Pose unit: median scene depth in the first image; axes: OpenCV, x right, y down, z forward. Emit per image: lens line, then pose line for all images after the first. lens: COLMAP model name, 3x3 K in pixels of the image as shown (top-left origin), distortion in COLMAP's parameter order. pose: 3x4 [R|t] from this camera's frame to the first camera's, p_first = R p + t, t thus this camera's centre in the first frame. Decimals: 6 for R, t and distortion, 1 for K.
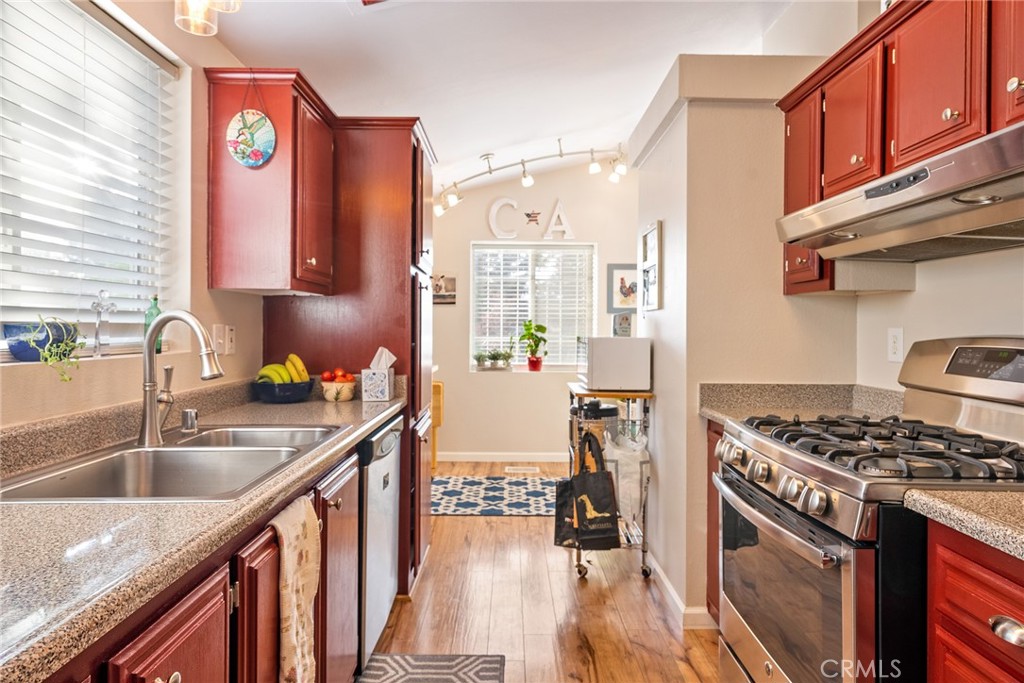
lens RADIAL K [[593.9, 0, 511.6], [0, 593.9, 326.8], [0, 0, 1]] dist [0.001525, 0.000926]
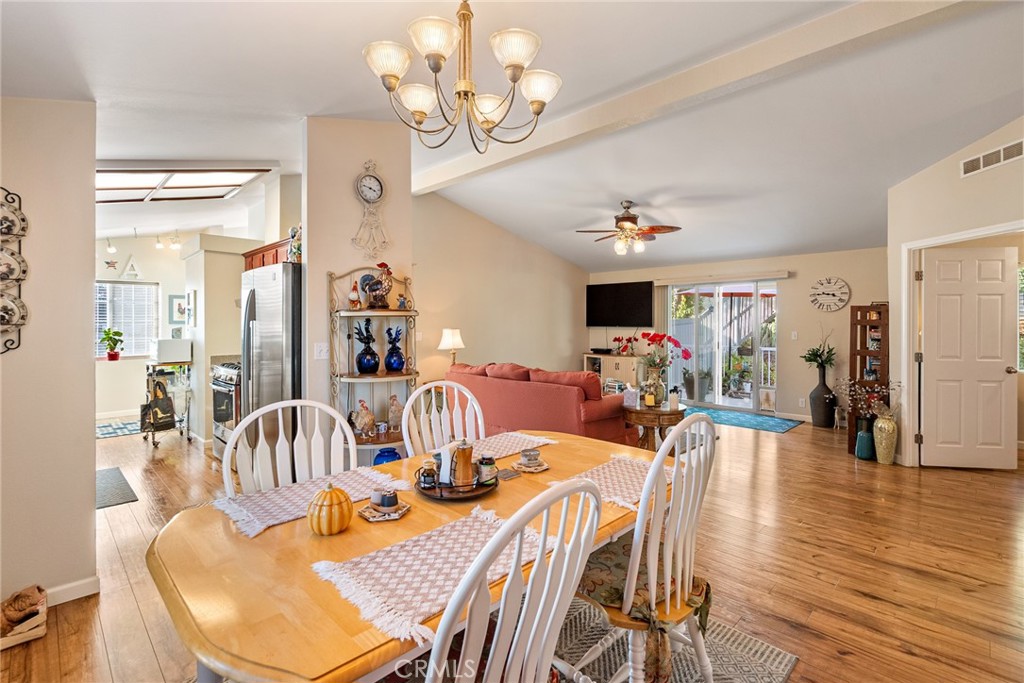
lens RADIAL K [[473.3, 0, 512.8], [0, 473.3, 321.1], [0, 0, 1]] dist [0.000160, 0.000514]
pose [[0.707134, -0.005445, 0.707058, -0.186525], [0.008564, 0.999963, -0.000865, -0.039390], [-0.707027, 0.006667, 0.707155, -1.210219]]
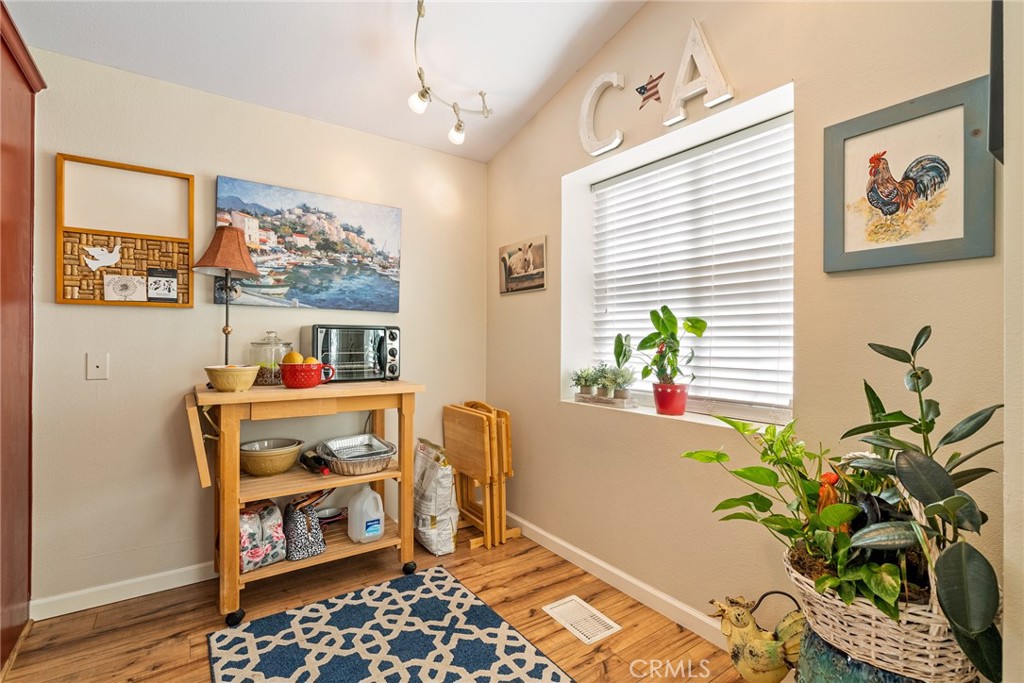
lens RADIAL K [[472.6, 0, 512.0], [0, 472.6, 341.5], [0, 0, 1]] dist [0.000350, 0.000351]
pose [[0.580368, -0.001347, -0.814353, 0.511274], [-0.004562, 0.999978, -0.004906, 0.035880], [0.814341, 0.006563, 0.580349, 1.267195]]
